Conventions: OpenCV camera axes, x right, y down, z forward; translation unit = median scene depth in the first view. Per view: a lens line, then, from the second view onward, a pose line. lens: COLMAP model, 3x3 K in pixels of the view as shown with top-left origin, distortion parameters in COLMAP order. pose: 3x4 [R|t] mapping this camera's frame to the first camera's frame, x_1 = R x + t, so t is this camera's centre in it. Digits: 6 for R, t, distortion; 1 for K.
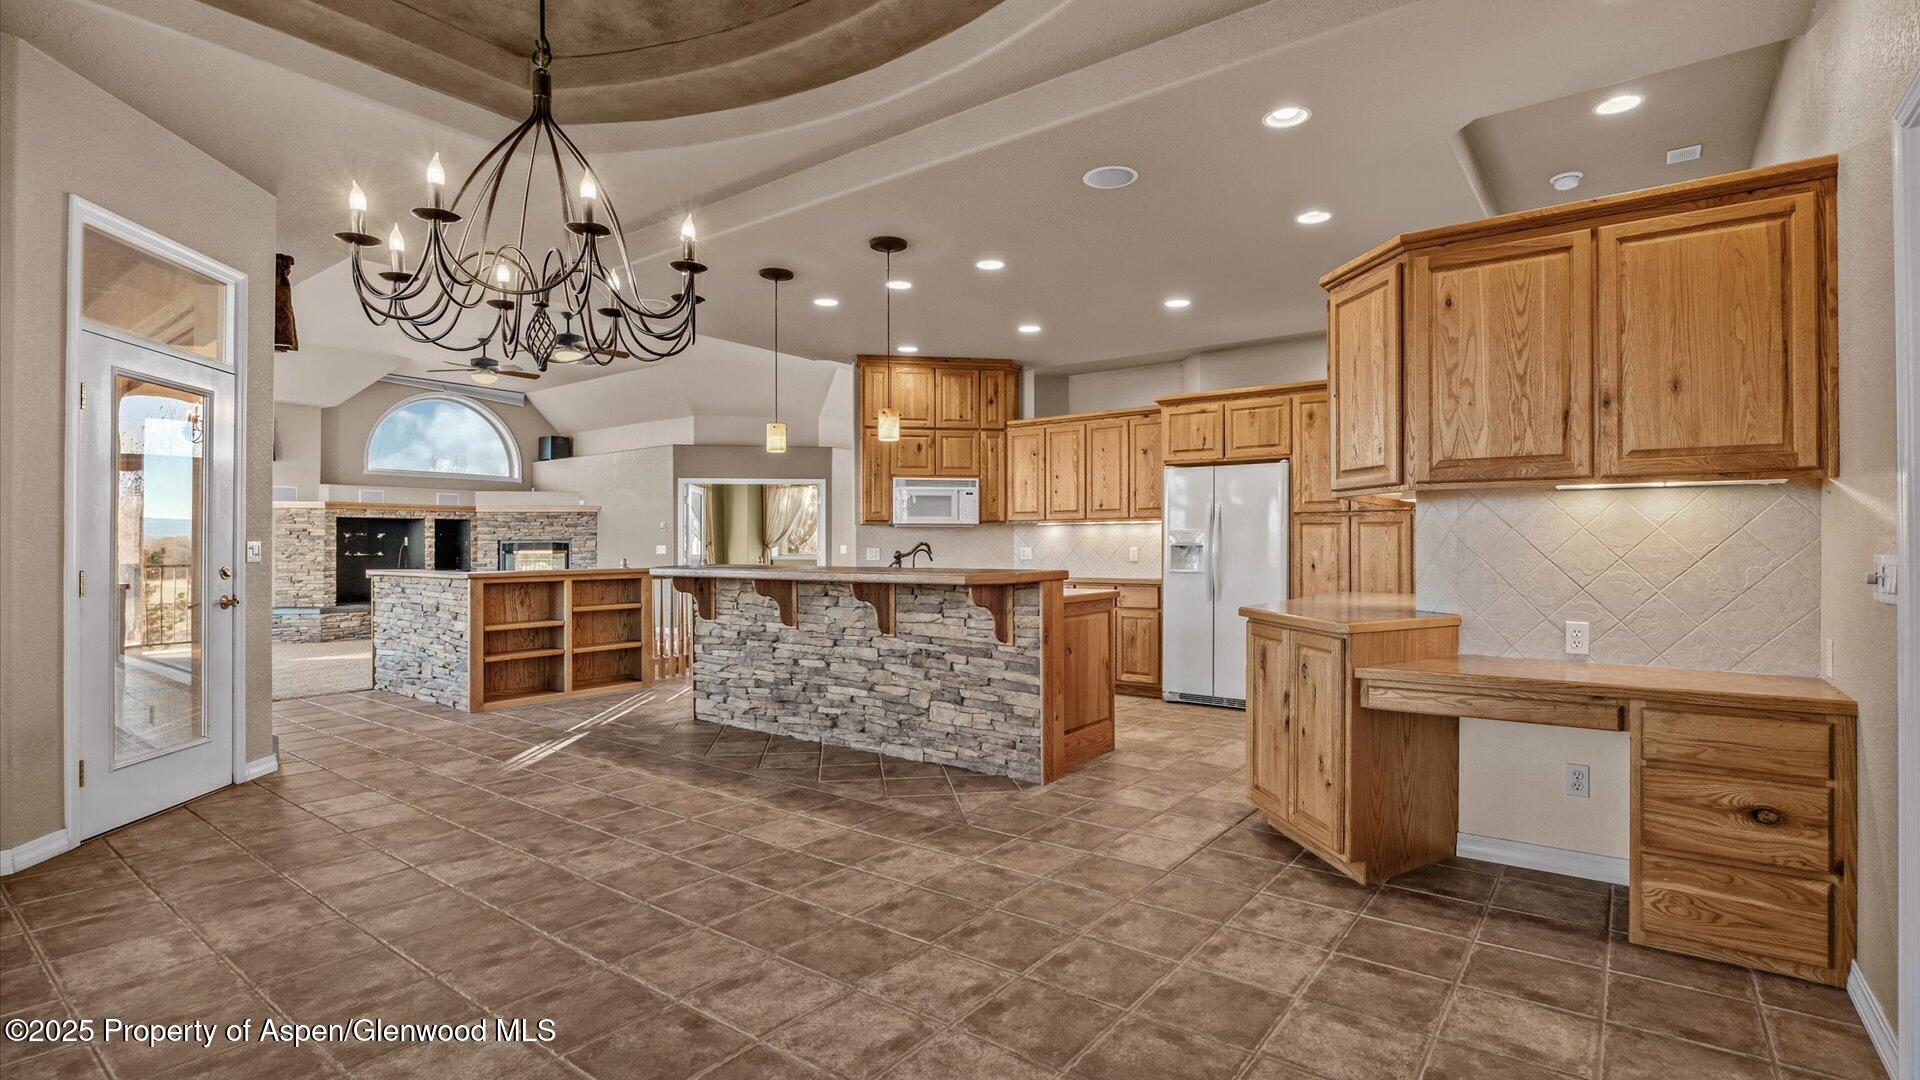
lens RADIAL K [[878.1, 0, 981.8], [0, 878.1, 544.3], [0, 0, 1]] dist [-0.000099, 0.000001]
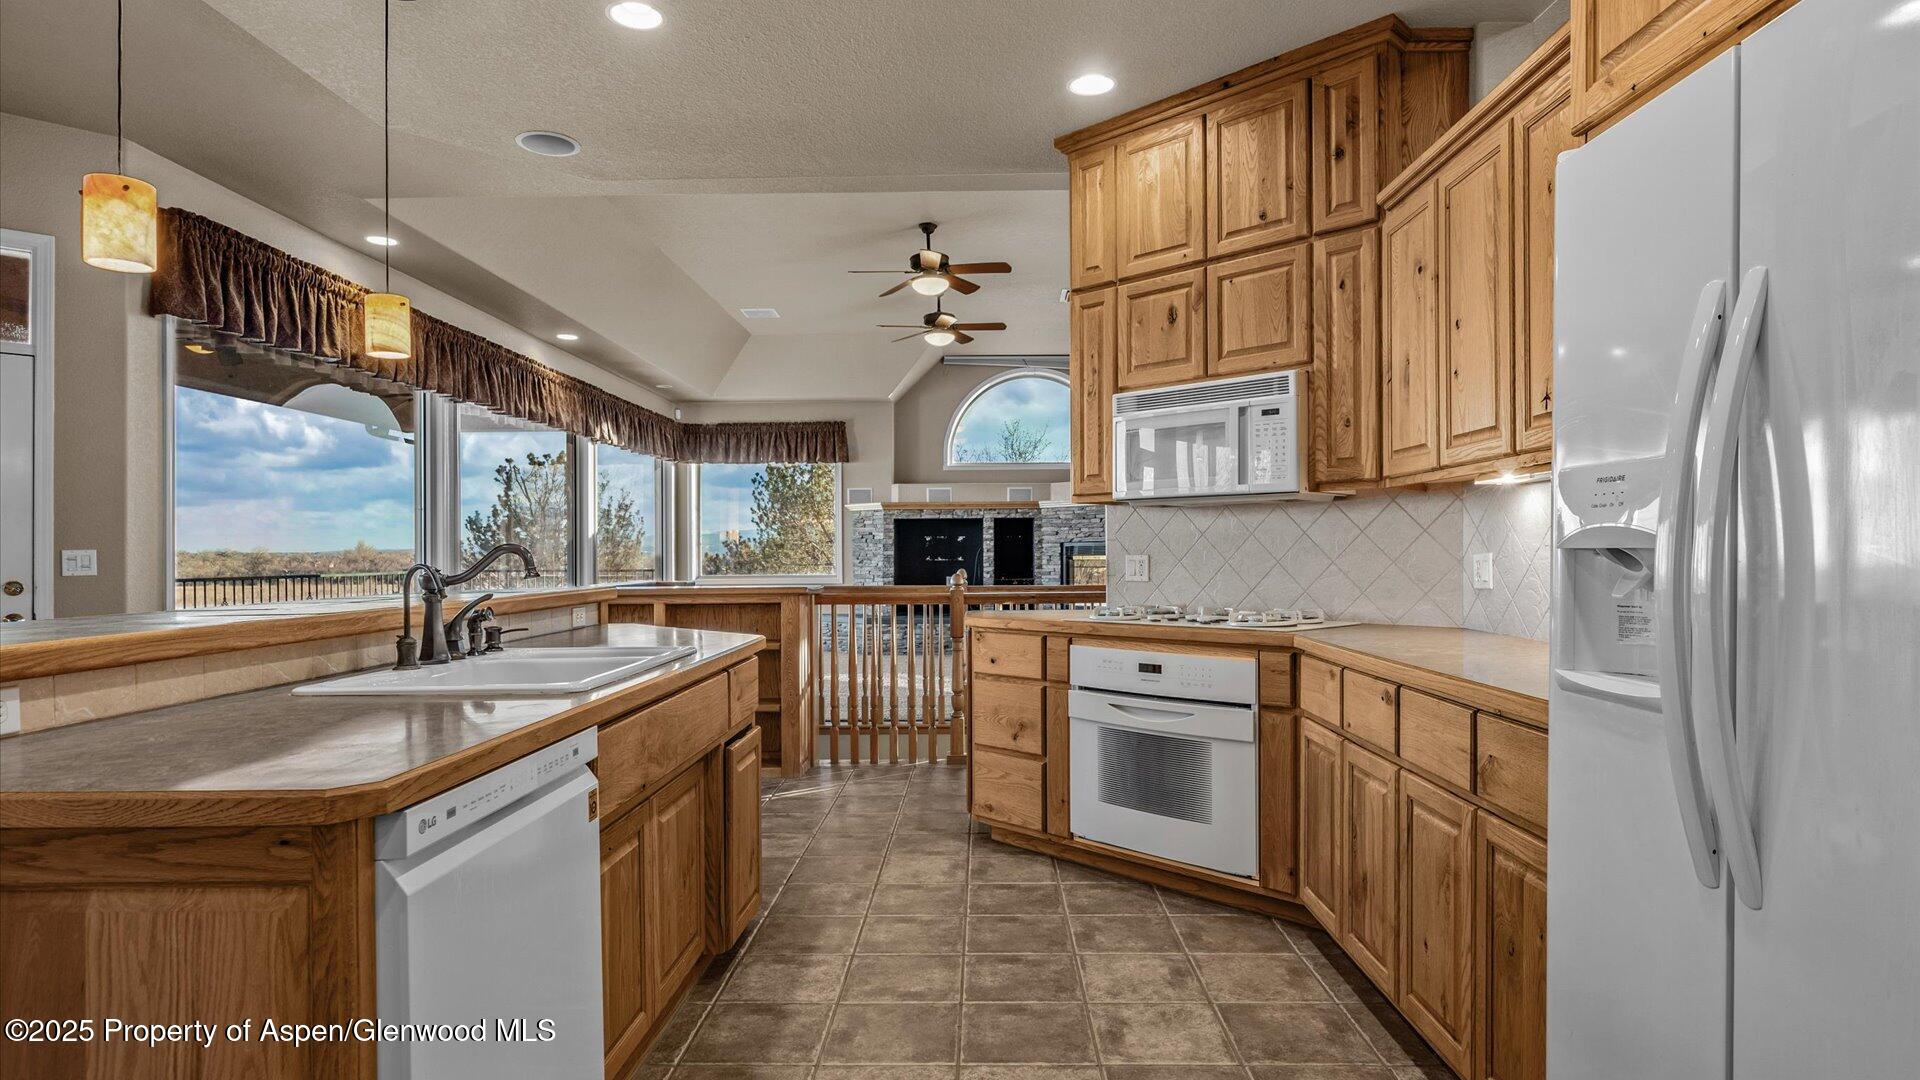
lens RADIAL K [[1036.7, 0, 960.0], [0, 1036.7, 540.0], [0, 0, 1]] dist [-0.002508, -0.000338]
pose [[0.568889, -0.011411, -0.822335, 0.402339], [0.008092, 0.999933, -0.008277, 0.000534], [0.822375, -0.001946, 0.568943, 0.923006]]
